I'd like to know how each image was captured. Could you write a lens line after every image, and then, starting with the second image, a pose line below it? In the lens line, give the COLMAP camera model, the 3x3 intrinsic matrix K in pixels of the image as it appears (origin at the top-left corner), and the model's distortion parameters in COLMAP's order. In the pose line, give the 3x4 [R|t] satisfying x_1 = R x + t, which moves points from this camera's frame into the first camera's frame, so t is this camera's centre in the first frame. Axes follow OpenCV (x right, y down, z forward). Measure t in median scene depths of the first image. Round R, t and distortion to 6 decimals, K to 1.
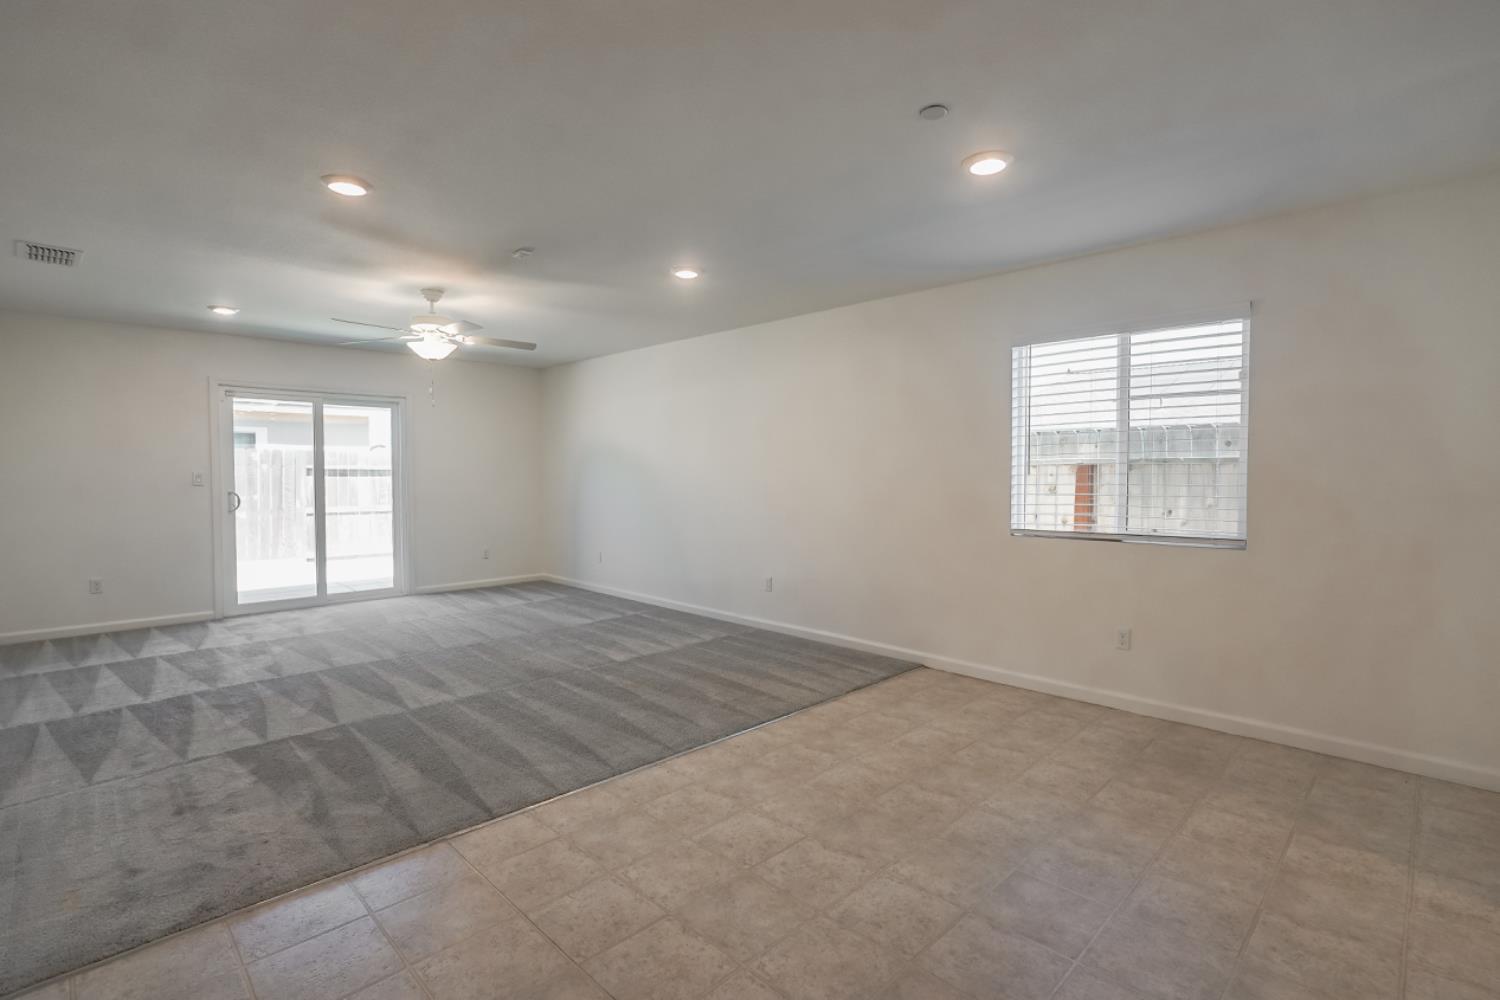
lens RADIAL K [[709.9, 0, 751.0], [0, 709.9, 485.6], [0, 0, 1]] dist [-0.018712, 0.008876]
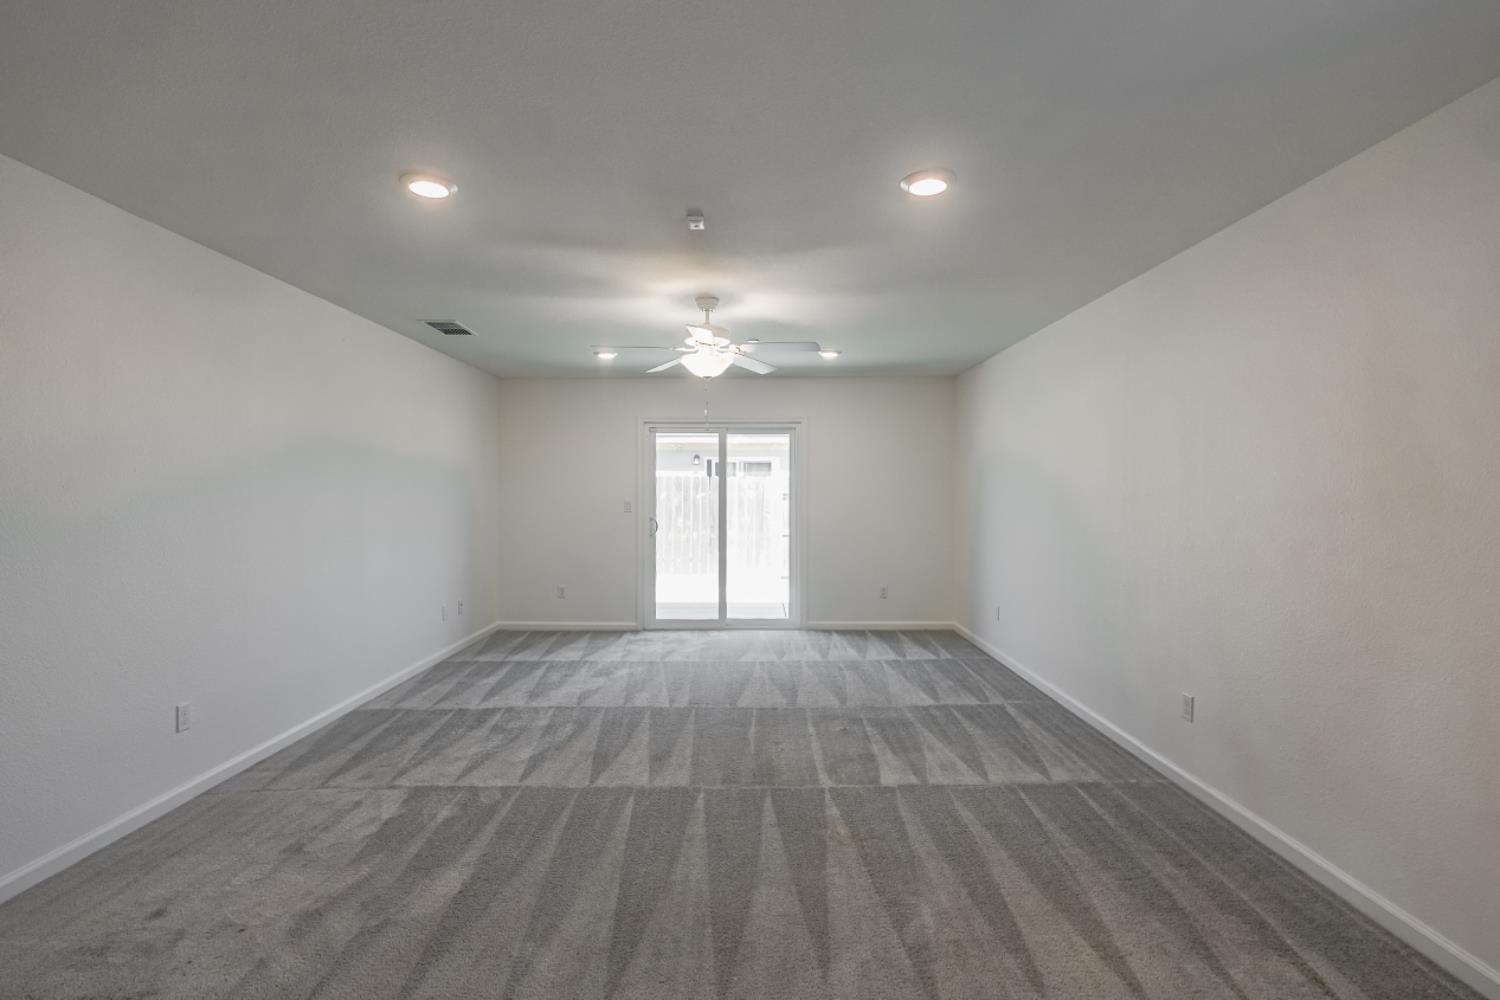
lens RADIAL K [[692.4, 0, 757.4], [0, 692.4, 506.4], [0, 0, 1]] dist [-0.016919, 0.010115]
pose [[0.705487, 0.016282, -0.708536, 0.224620], [-0.014376, 0.999859, 0.008663, -0.030183], [0.708577, 0.004074, 0.705621, 0.491311]]
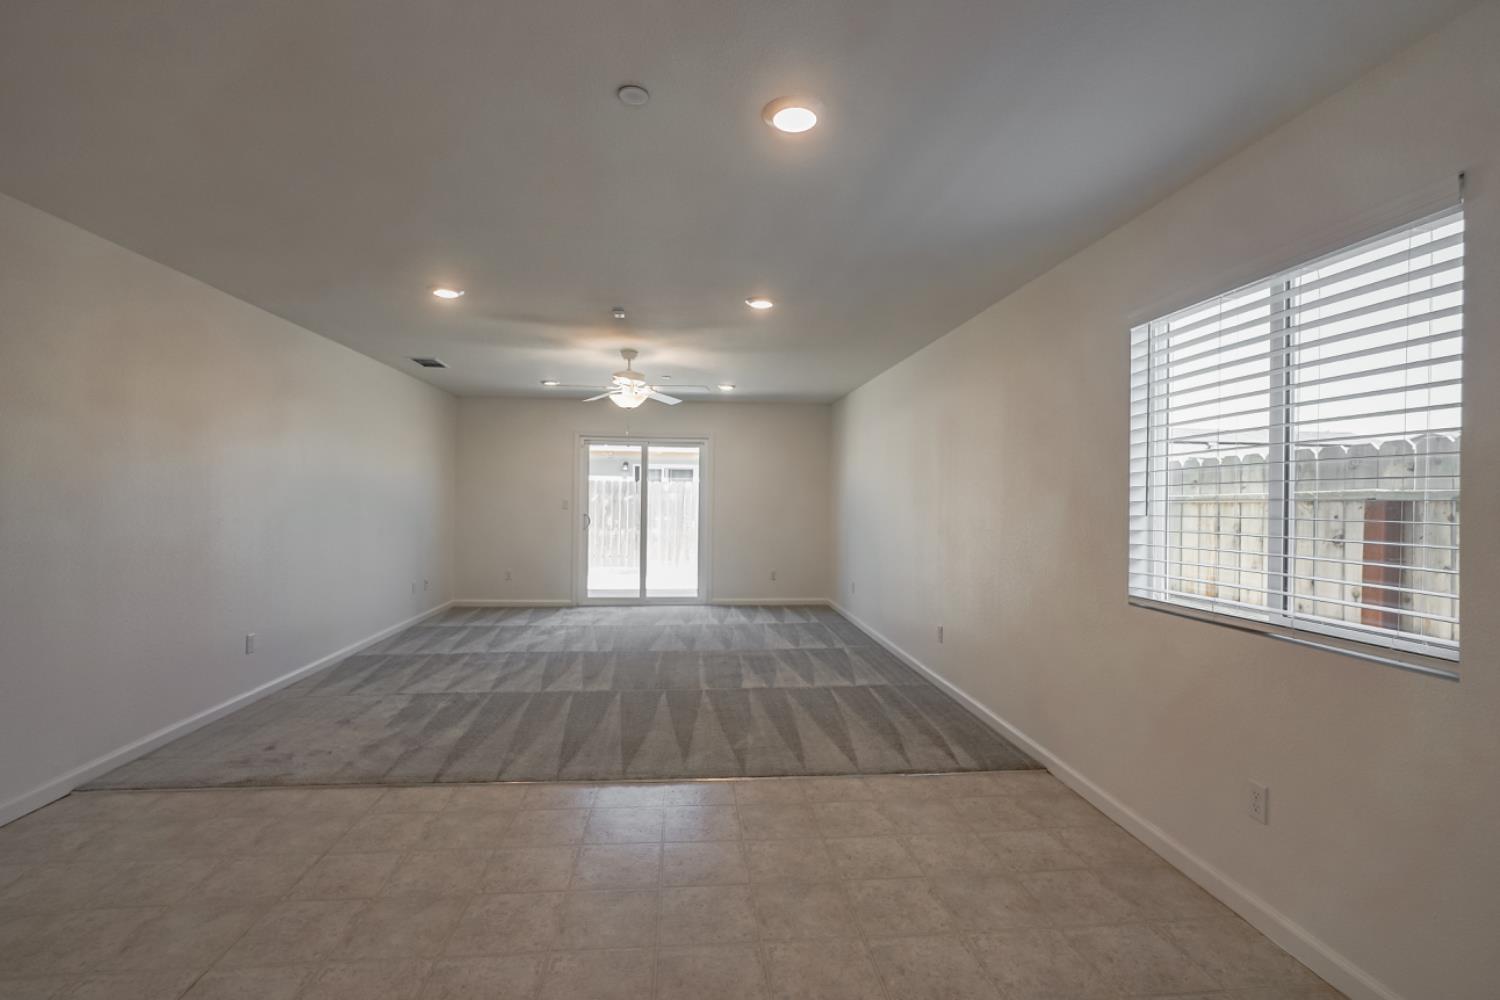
lens RADIAL K [[687.3, 0, 750.0], [0, 687.3, 500.0], [0, 0, 1]] dist [-0.011285, 0.000023]
pose [[0.764395, 0.010373, -0.644665, 0.516836], [-0.023902, 0.999639, -0.012256, -0.013388], [0.644305, 0.024777, 0.764367, 0.269548]]
